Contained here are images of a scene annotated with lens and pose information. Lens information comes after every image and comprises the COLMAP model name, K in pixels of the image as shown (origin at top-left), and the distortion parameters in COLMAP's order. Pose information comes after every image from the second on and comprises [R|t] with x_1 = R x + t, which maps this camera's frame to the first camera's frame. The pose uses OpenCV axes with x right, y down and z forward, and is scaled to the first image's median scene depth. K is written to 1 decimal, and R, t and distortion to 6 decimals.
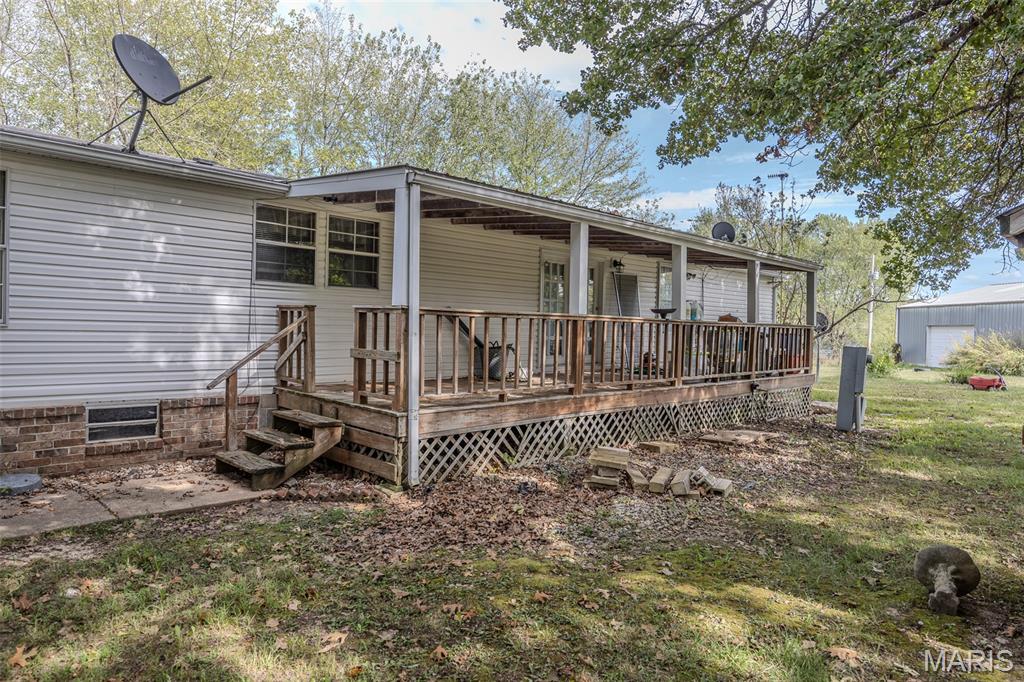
lens RADIAL K [[671.4, 0, 545.2], [0, 671.4, 345.7], [0, 0, 1]] dist [-0.004170, -0.000396]
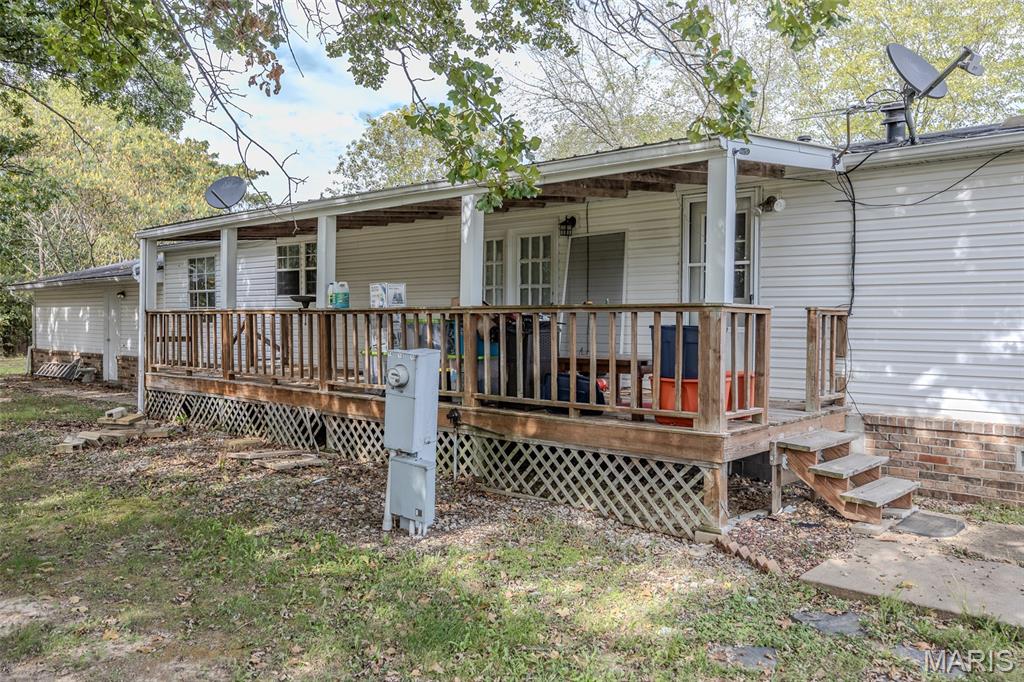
lens RADIAL K [[791.9, 0, 512.0], [0, 791.9, 341.0], [0, 0, 1]] dist [-0.003019, -0.001325]
pose [[0.014774, 0.008617, -0.999854, 0.998782], [-0.023804, 0.999683, 0.008263, -0.012016], [0.999607, 0.023678, 0.014975, 1.050113]]
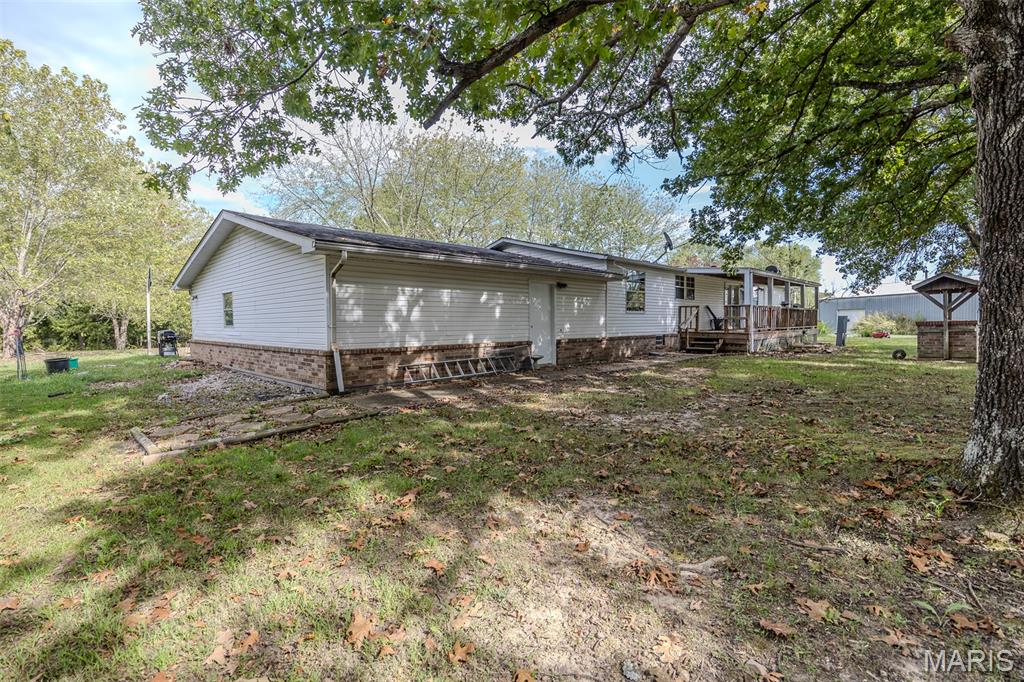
lens RADIAL K [[514.5, 0, 512.0], [0, 514.5, 341.0], [0, 0, 1]] dist [-0.000413, -0.000149]
pose [[0.999580, -0.028840, 0.002784, -0.857326], [0.028814, 0.999546, 0.008839, 0.045114], [-0.003038, -0.008755, 0.999957, -1.041699]]
